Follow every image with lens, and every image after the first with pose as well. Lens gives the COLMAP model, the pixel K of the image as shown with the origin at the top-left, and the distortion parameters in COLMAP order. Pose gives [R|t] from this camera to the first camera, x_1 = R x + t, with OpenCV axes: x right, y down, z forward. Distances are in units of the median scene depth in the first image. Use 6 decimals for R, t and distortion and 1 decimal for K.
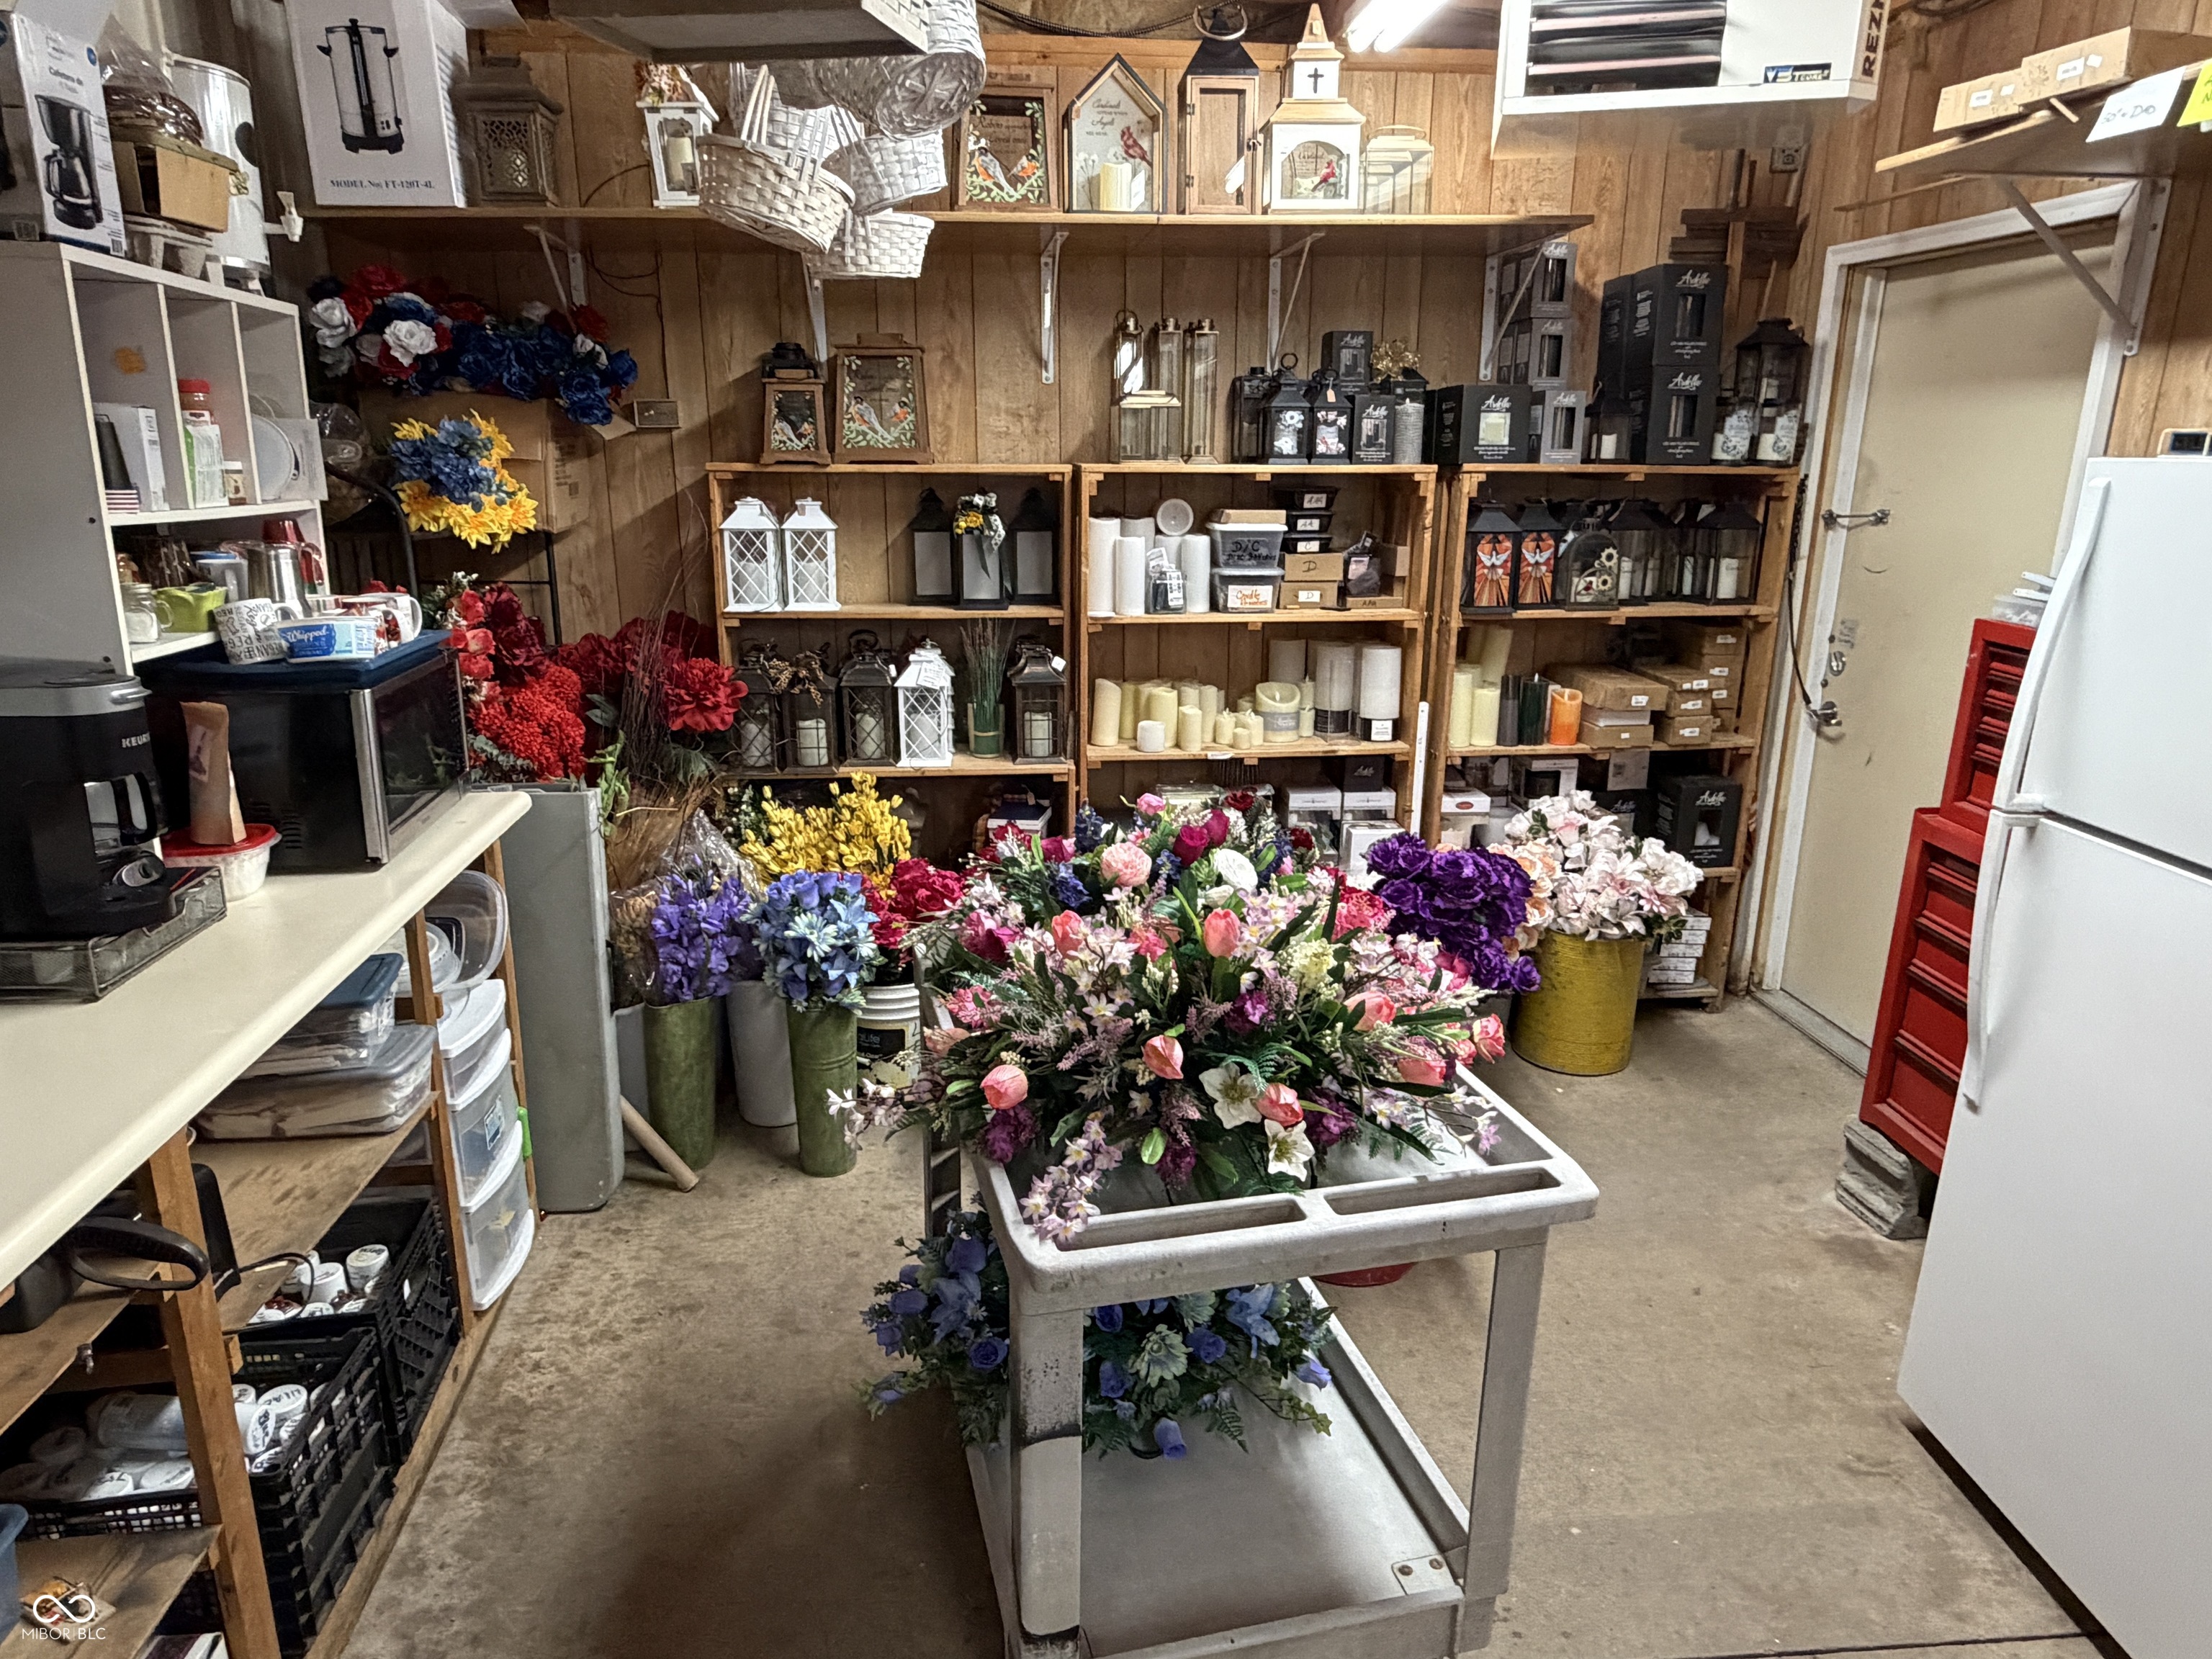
lens RADIAL K [[1353.3, 0, 1100.2], [0, 1353.3, 837.7], [0, 0, 1]] dist [0.001524, -0.004468]
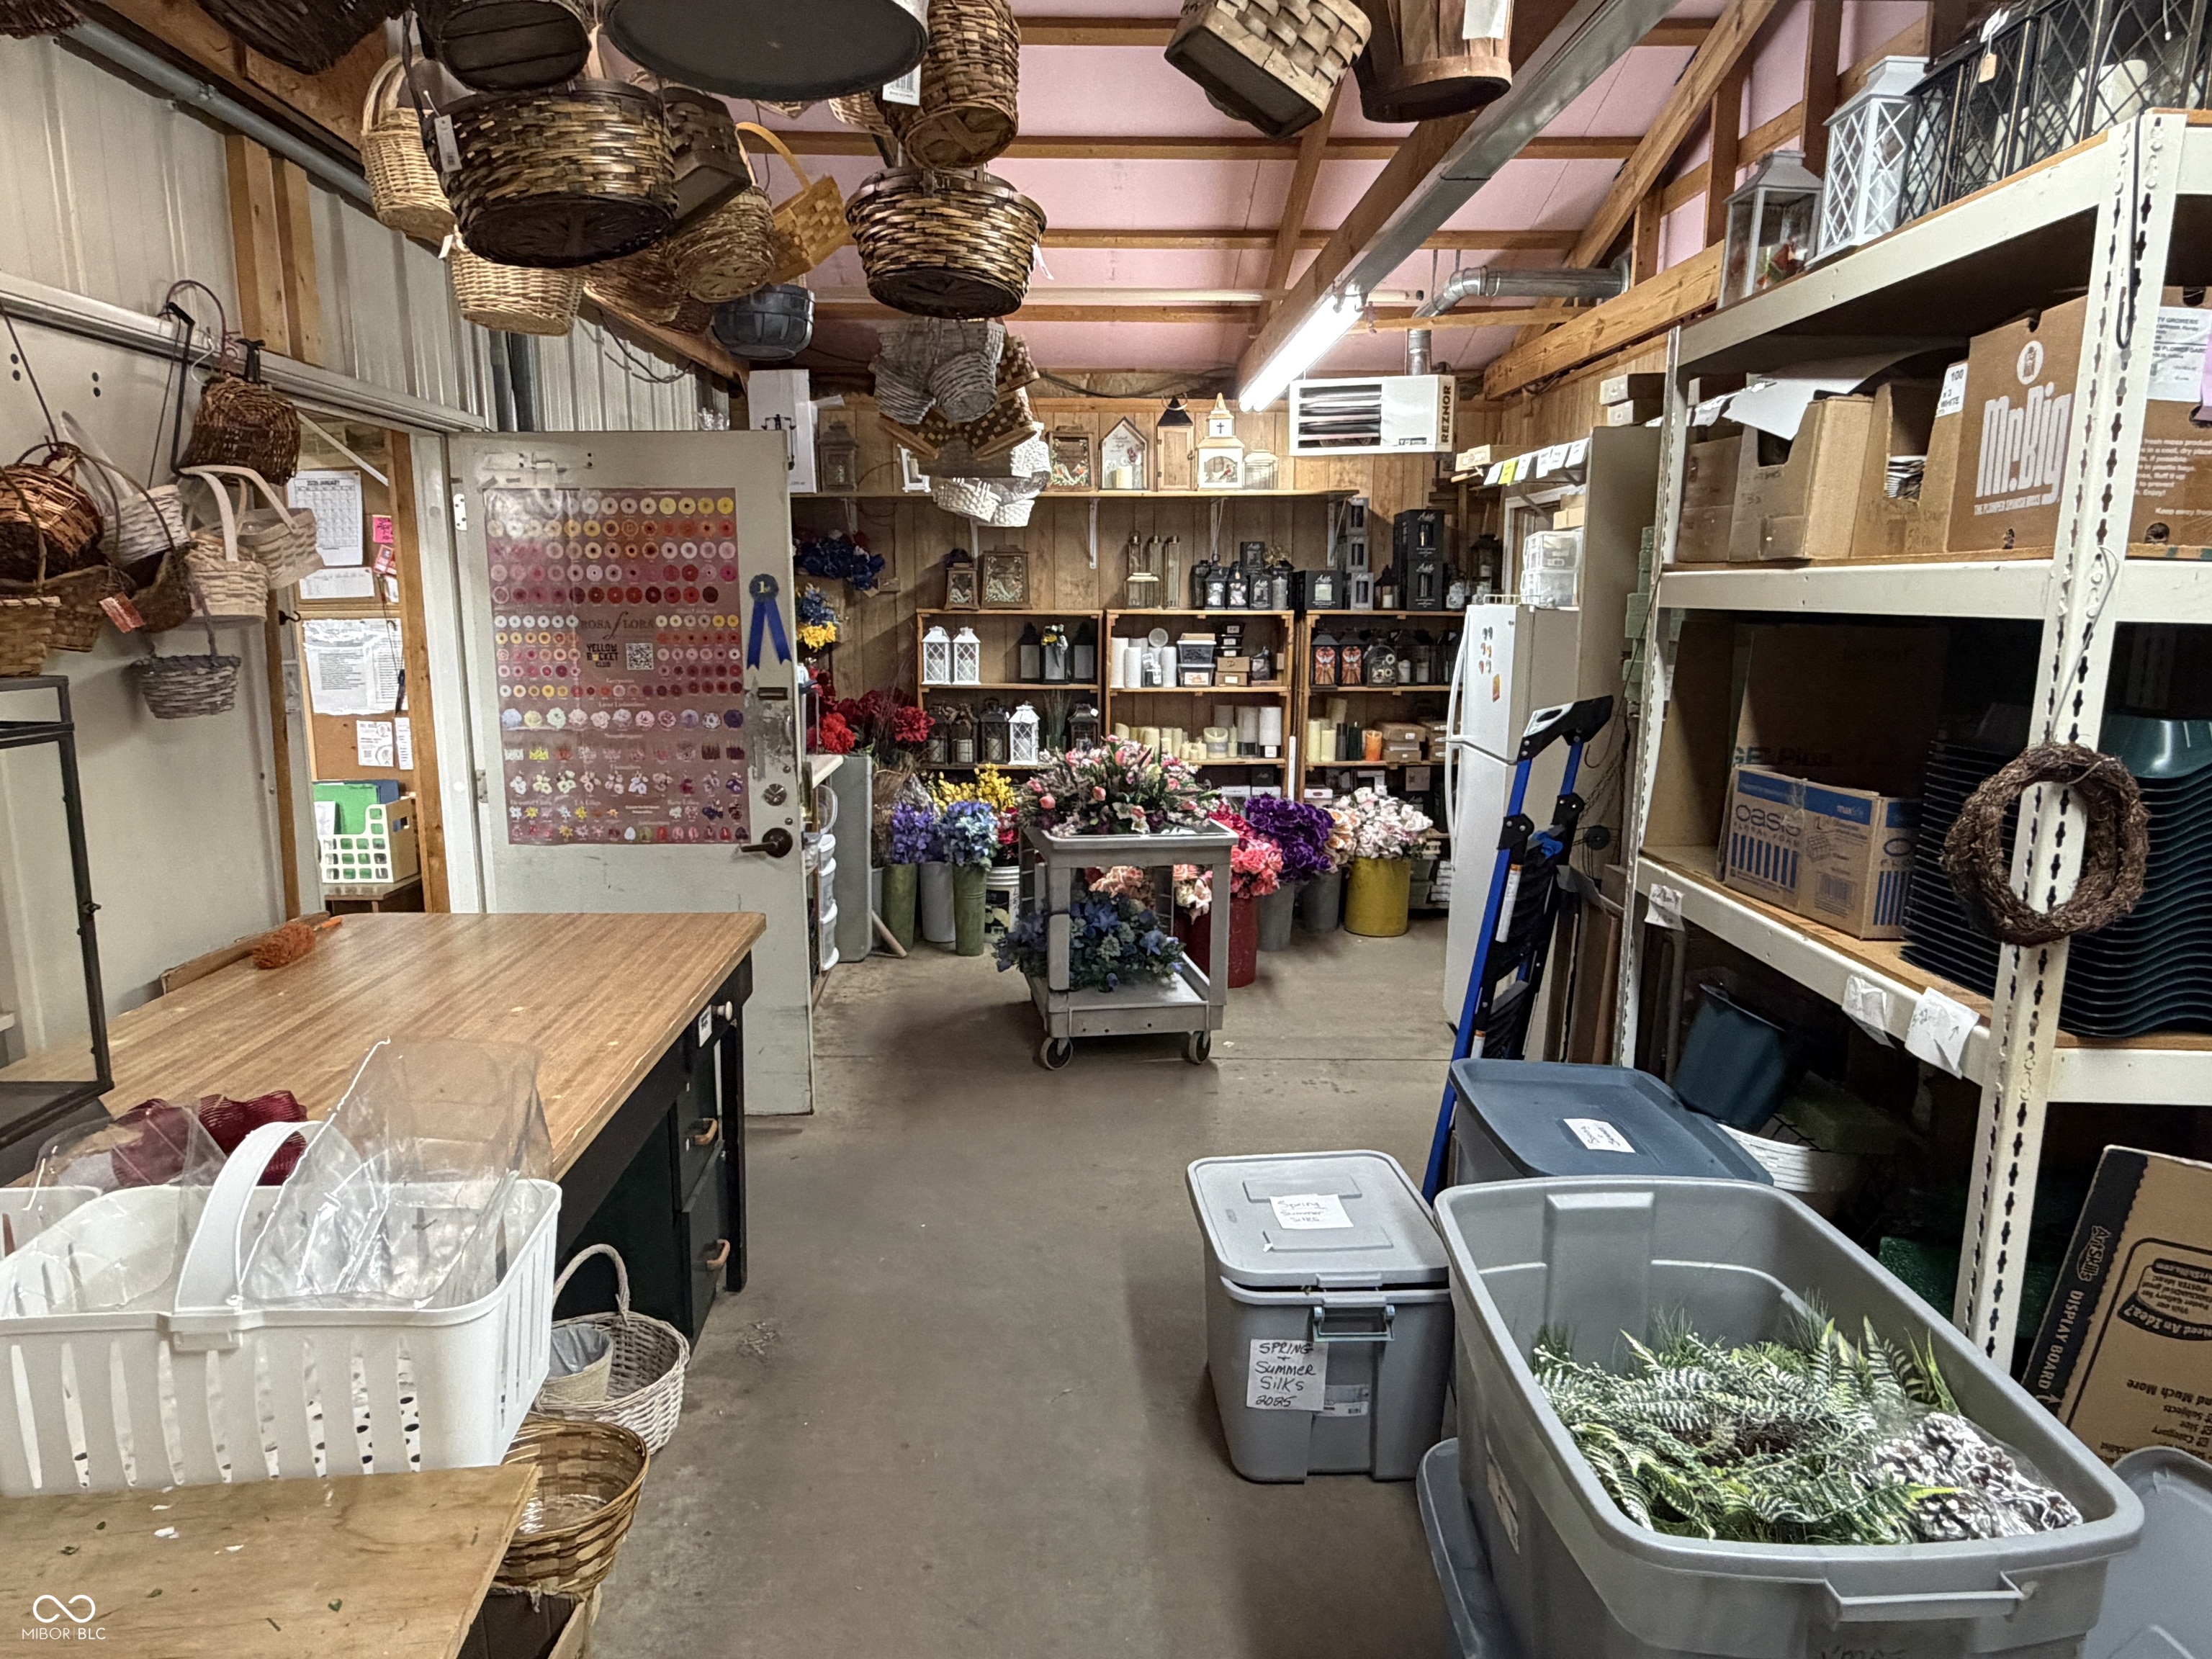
lens RADIAL K [[1353.3, 0, 1107.4], [0, 1353.3, 829.4], [0, 0, 1]] dist [0.001524, -0.004468]
pose [[0.997851, 0.011946, -0.064420, 0.112741], [-0.019211, 0.993366, -0.113376, 0.251526], [0.062638, 0.114370, 0.991462, -0.870496]]
